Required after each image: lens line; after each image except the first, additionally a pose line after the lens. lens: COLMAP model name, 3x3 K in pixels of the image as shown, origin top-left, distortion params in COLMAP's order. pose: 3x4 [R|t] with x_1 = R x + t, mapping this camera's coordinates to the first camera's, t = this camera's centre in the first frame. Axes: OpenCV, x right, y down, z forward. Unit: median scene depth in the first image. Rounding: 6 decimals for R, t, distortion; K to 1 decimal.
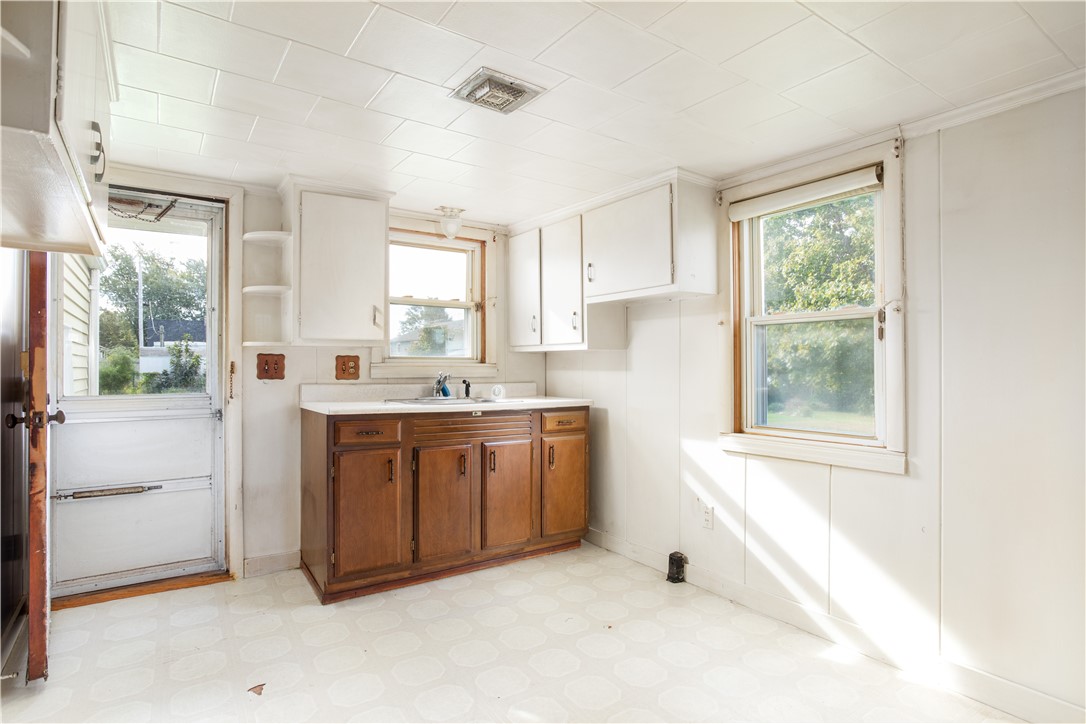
lens RADIAL K [[571.5, 0, 542.7], [0, 571.5, 365.5], [0, 0, 1]] dist [-0.006300, 0.000108]
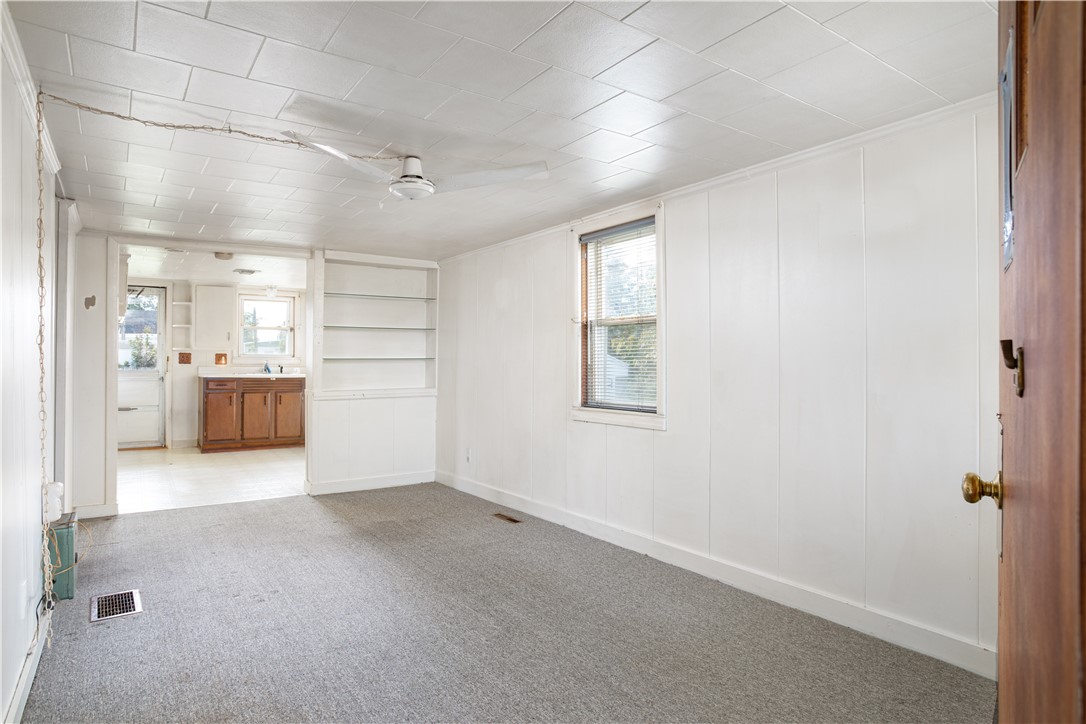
lens RADIAL K [[626.1, 0, 544.4], [0, 626.1, 359.0], [0, 0, 1]] dist [-0.020843, -0.000960]
pose [[0.999917, 0.005734, 0.011577, 0.949279], [-0.005715, 0.999982, -0.001689, 0.000383], [-0.011587, 0.001623, 0.999932, -1.530081]]
